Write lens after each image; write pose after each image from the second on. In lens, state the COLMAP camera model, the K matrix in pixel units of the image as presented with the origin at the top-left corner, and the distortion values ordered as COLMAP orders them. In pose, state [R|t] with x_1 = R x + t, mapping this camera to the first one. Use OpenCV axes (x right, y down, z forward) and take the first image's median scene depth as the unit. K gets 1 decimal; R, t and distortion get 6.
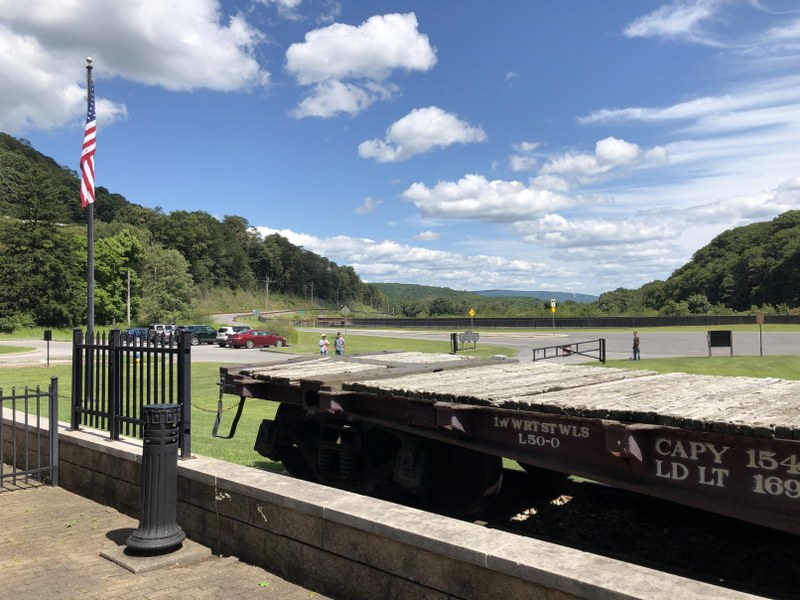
lens RADIAL K [[675.5, 0, 400.0], [0, 675.5, 300.0], [0, 0, 1]] dist [-0.010618, -0.008078]
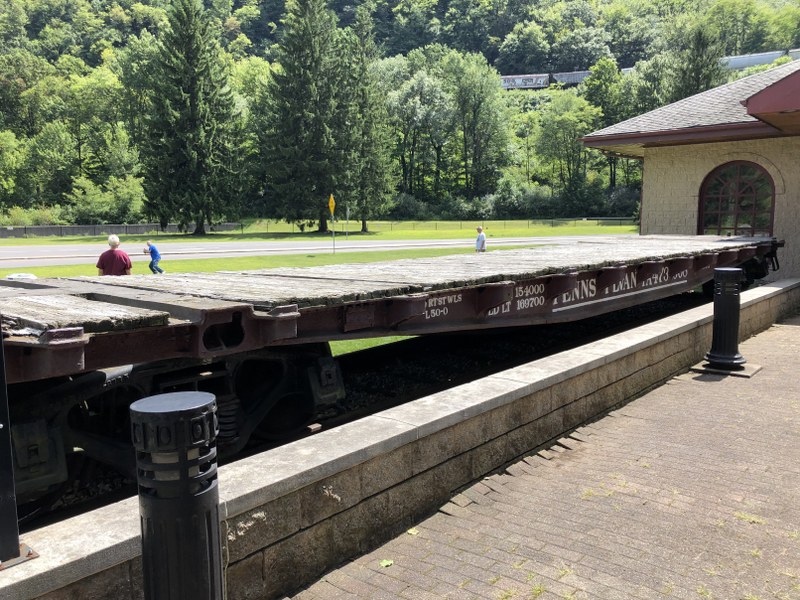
lens RADIAL K [[657.1, 0, 401.6], [0, 657.1, 286.0], [0, 0, 1]] dist [-0.004877, 0.075254]
pose [[-0.044737, -0.087538, 0.995156, -0.993230], [-0.011879, 0.996130, 0.087090, 0.053873], [-0.998928, -0.007925, -0.045604, 1.117305]]
